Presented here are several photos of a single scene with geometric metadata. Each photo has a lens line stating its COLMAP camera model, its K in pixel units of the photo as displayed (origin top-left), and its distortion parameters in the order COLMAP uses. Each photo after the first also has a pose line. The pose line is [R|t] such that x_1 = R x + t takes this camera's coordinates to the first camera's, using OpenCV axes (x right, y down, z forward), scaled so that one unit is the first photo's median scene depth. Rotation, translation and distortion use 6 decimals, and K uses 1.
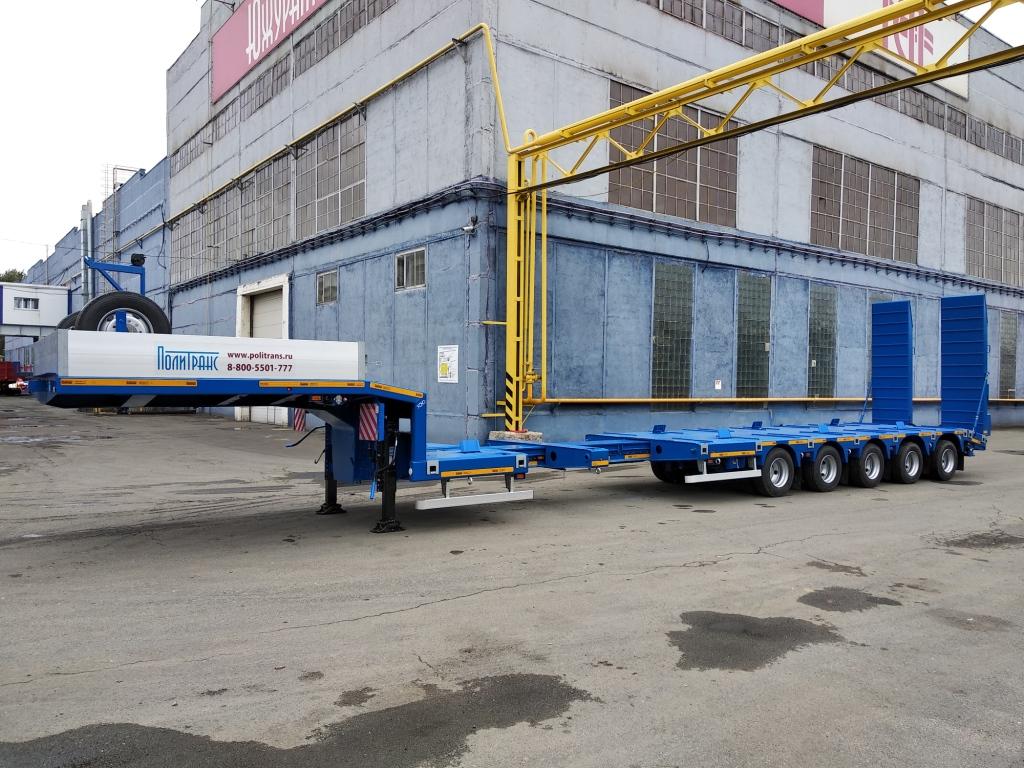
lens RADIAL K [[804.8, 0, 512.0], [0, 804.8, 384.0], [0, 0, 1]] dist [0.045412, -0.065729]
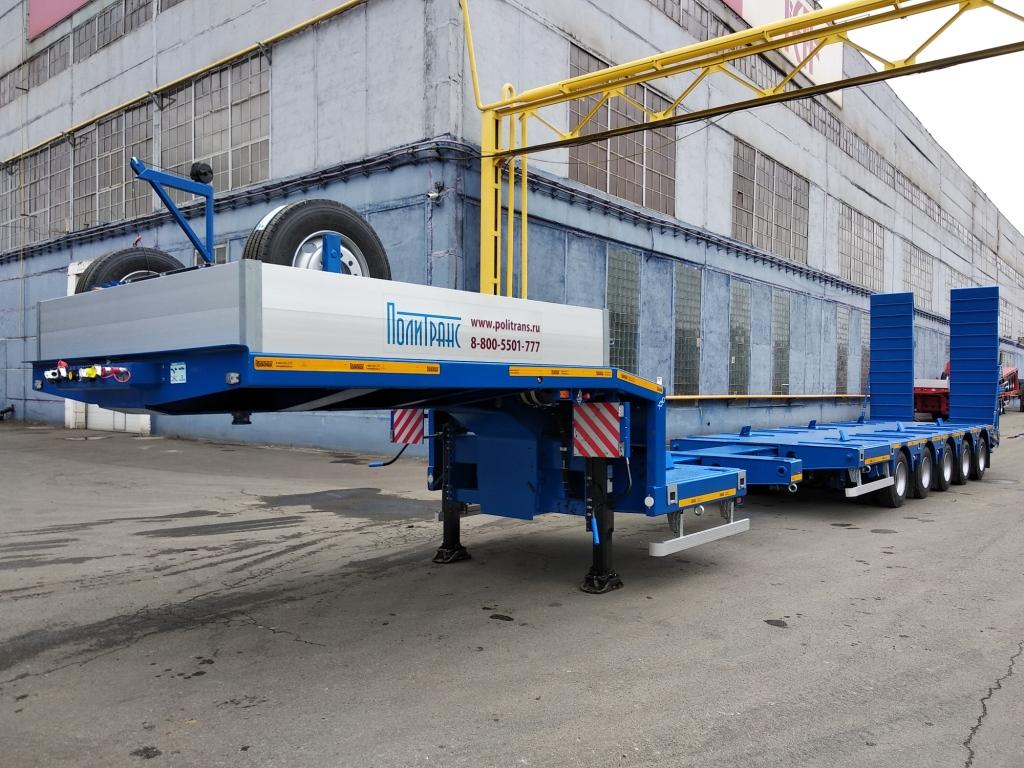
lens RADIAL K [[804.8, 0, 512.0], [0, 804.8, 384.0], [0, 0, 1]] dist [0.045412, -0.065729]
pose [[0.969812, -0.002399, 0.243843, -0.160969], [0.002364, 0.999997, 0.000436, 0.003239], [-0.243843, 0.000154, 0.969815, 0.144162]]
